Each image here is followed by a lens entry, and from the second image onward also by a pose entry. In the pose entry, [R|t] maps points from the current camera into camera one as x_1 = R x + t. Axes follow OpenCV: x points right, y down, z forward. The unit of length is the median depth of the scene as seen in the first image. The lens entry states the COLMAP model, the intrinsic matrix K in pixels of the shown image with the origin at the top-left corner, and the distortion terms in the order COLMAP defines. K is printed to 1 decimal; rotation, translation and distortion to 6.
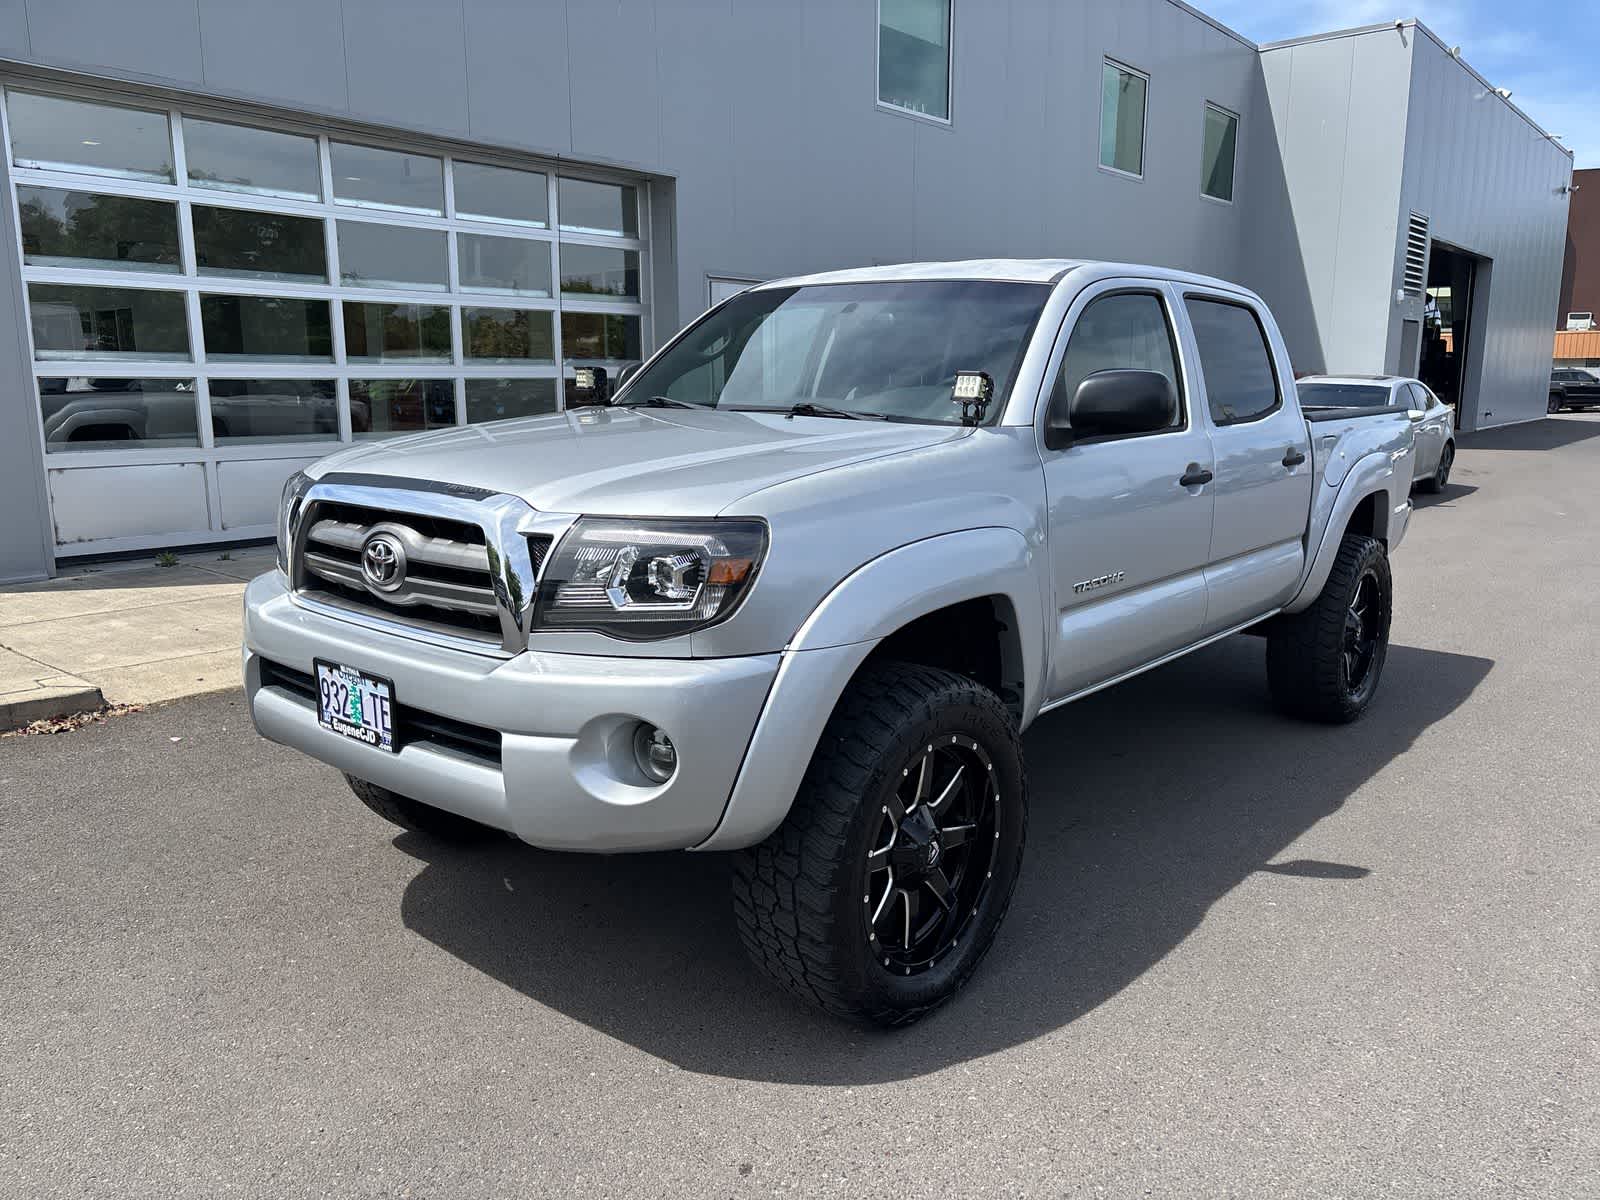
lens RADIAL K [[1206.0, 0, 800.0], [0, 1206.0, 600.0], [0, 0, 1]] dist [0.066844, 0.001153]
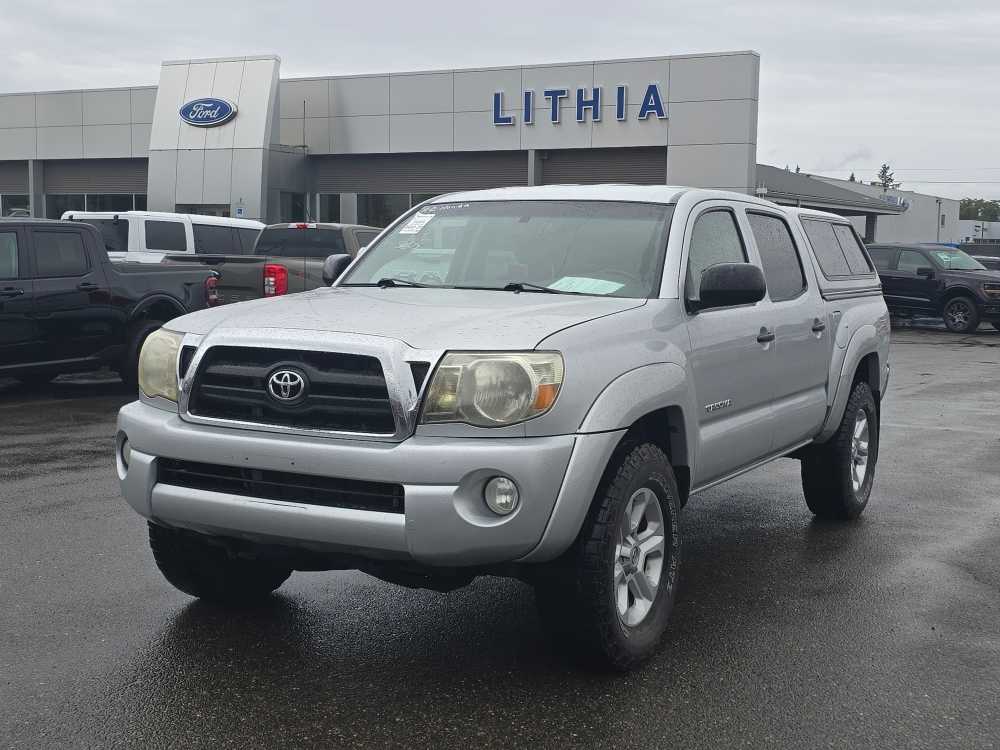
lens RADIAL K [[1268.5, 0, 500.0], [0, 1268.5, 375.0], [0, 0, 1]] dist [0.013883, 0.010182]
pose [[0.982859, -0.006722, 0.184234, -0.346425], [0.023782, 0.995608, -0.090546, 0.095917], [-0.182817, 0.093375, 0.978703, -0.536990]]
